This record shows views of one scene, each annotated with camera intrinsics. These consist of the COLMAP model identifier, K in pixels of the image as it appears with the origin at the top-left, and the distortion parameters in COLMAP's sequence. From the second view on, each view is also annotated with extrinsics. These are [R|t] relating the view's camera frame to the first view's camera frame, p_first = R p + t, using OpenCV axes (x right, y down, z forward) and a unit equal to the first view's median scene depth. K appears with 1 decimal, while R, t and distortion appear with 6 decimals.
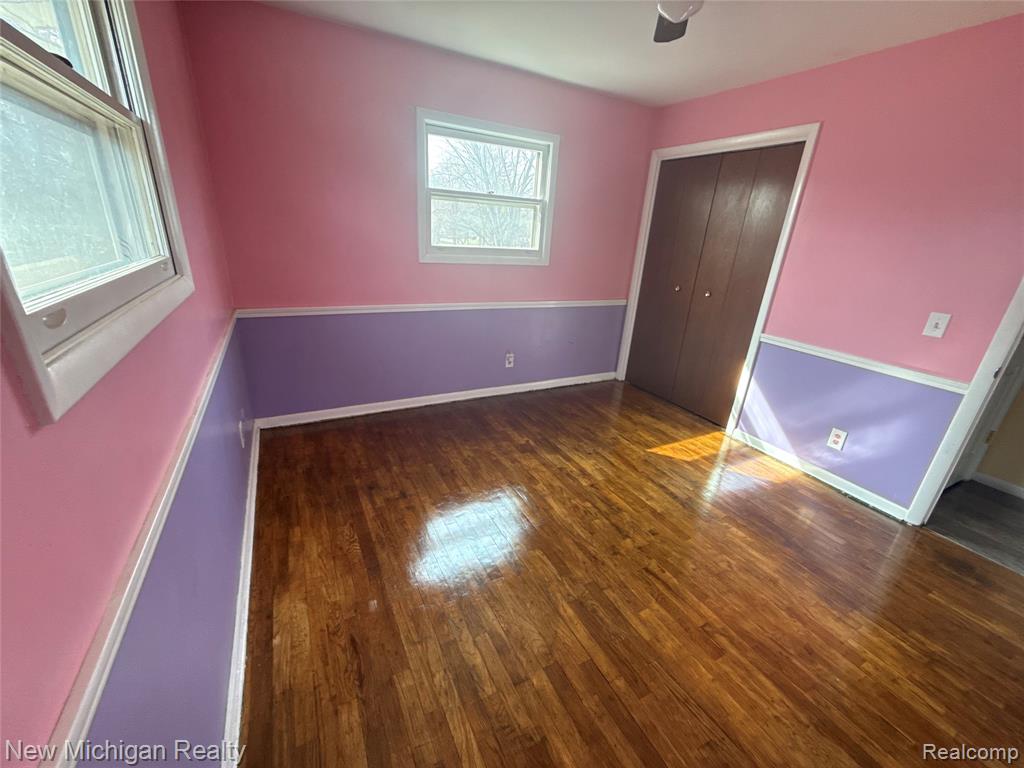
lens RADIAL K [[406.8, 0, 514.5], [0, 406.8, 383.4], [0, 0, 1]] dist [-0.002904, 0.000163]
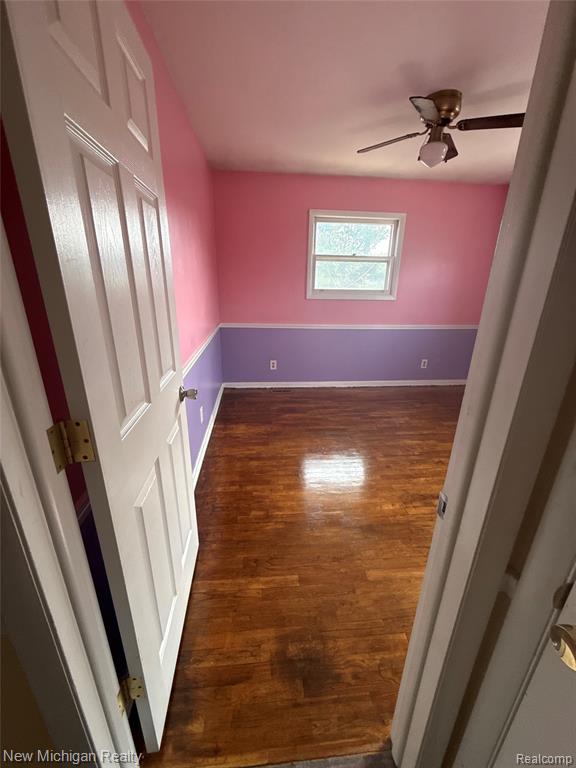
lens RADIAL K [[305.1, 0, 287.5], [0, 305.1, 381.8], [0, 0, 1]] dist [-0.002904, 0.000163]
pose [[-0.390105, 0.231563, -0.891177, 1.424114], [-0.364537, 0.849937, 0.380420, -0.201733], [0.845536, 0.473271, -0.247151, 0.804110]]
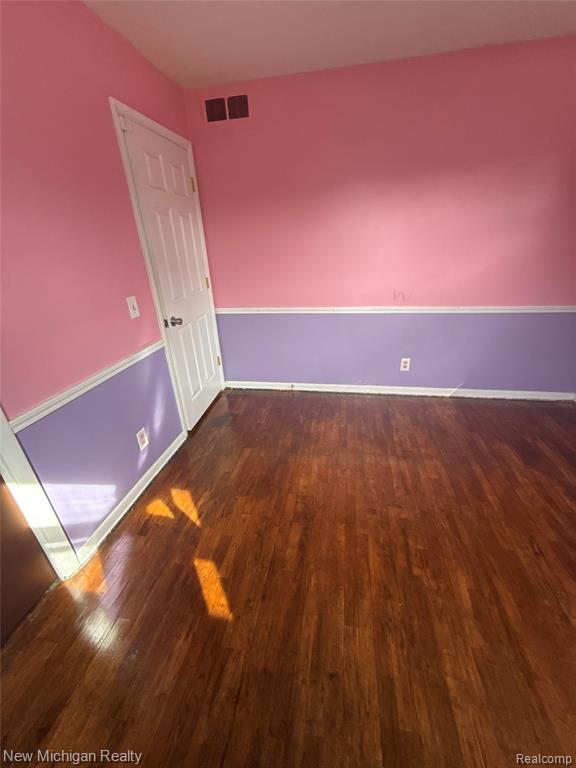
lens RADIAL K [[305.1, 0, 287.1], [0, 305.1, 382.9], [0, 0, 1]] dist [-0.002904, 0.000163]
pose [[-0.777760, -0.295171, 0.554945, 0.166618], [0.213665, 0.706154, 0.675051, -0.480986], [-0.591132, 0.643600, -0.486150, 1.302093]]
